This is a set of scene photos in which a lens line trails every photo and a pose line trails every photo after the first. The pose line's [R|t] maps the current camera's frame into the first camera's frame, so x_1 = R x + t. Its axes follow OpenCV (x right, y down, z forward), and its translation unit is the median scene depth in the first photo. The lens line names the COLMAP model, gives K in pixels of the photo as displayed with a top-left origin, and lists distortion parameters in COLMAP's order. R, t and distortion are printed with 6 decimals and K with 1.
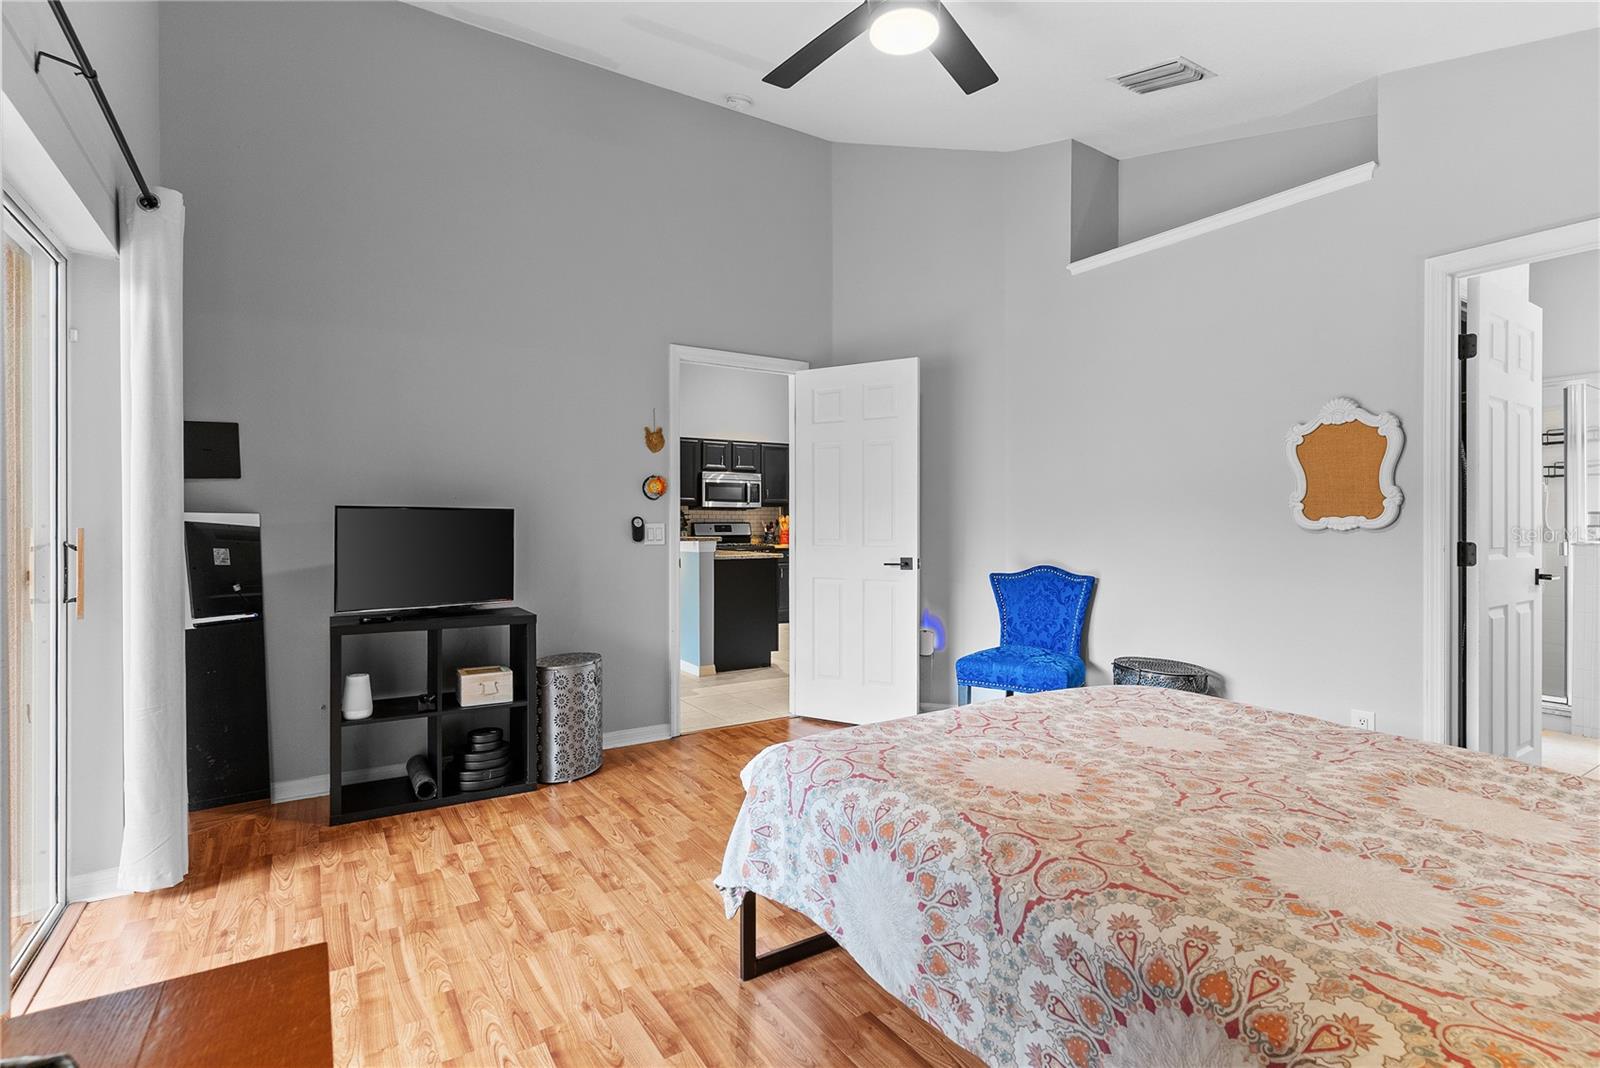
lens RADIAL K [[769.5, 0, 800.3], [0, 769.5, 526.6], [0, 0, 1]] dist [0.007471, -0.003171]
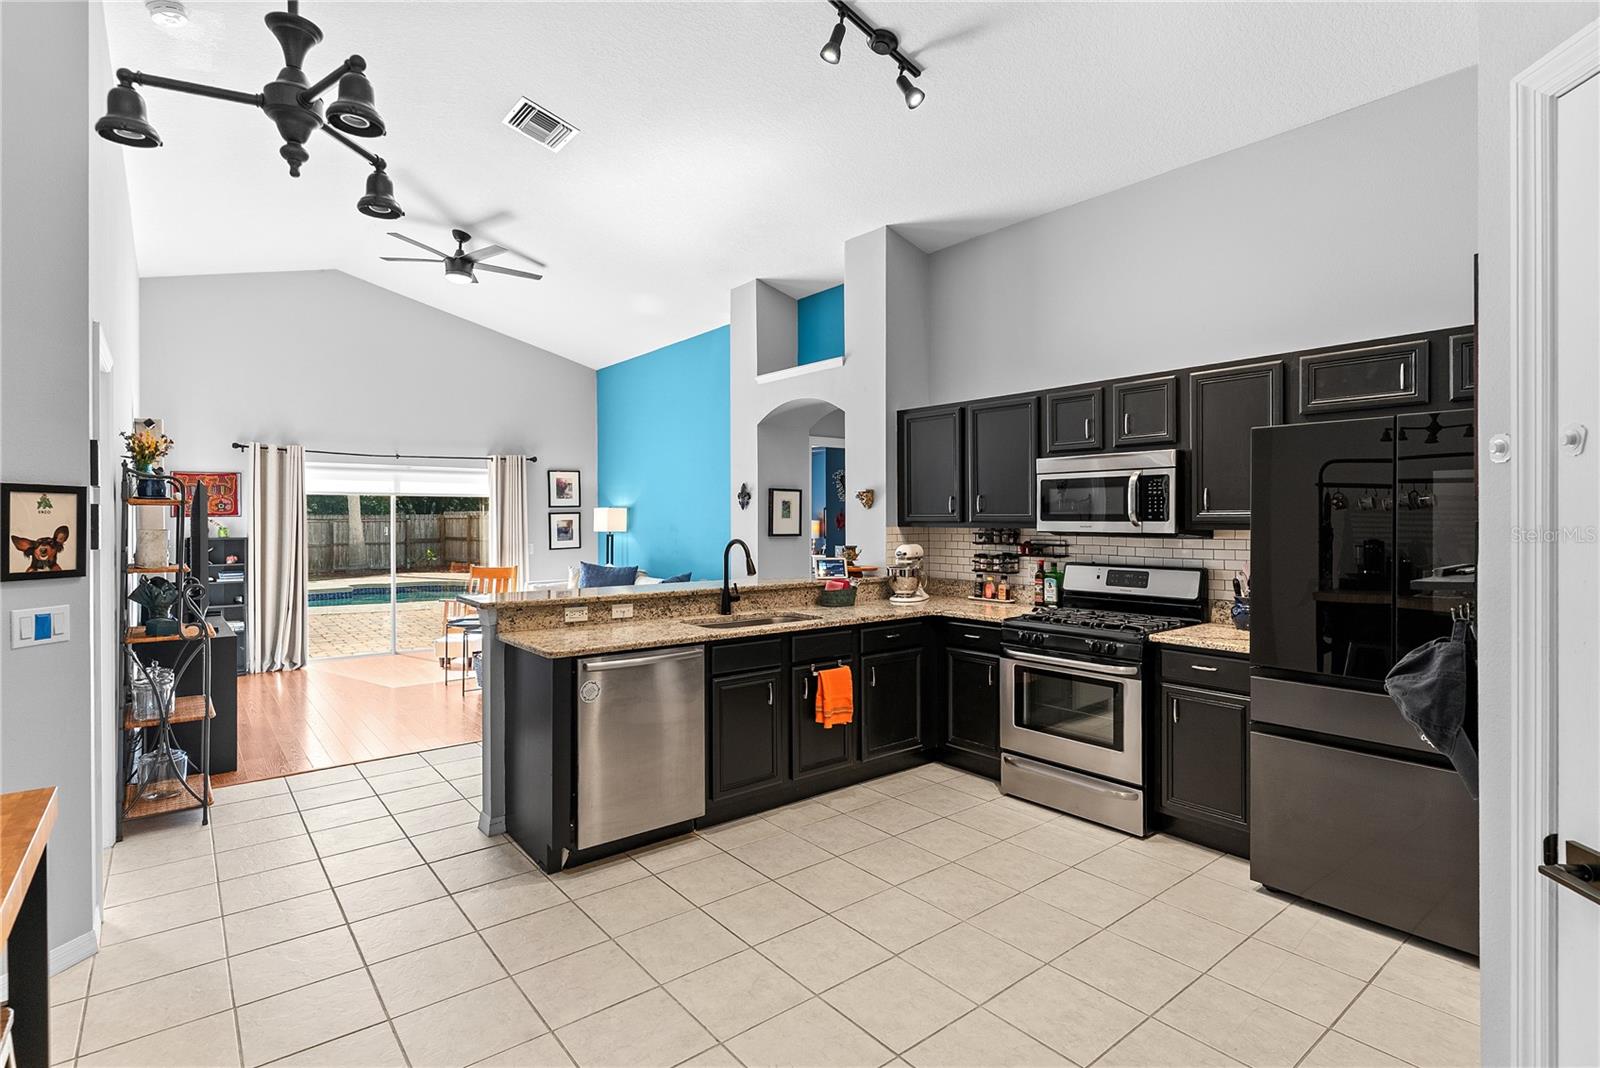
lens RADIAL K [[769.5, 0, 794.0], [0, 769.5, 523.5], [0, 0, 1]] dist [0.007471, -0.003171]
pose [[0.094104, 0.010536, -0.995507, 0.327847], [0.000185, 0.999944, 0.010600, -0.034365], [0.995562, -0.001182, 0.094097, 0.770564]]
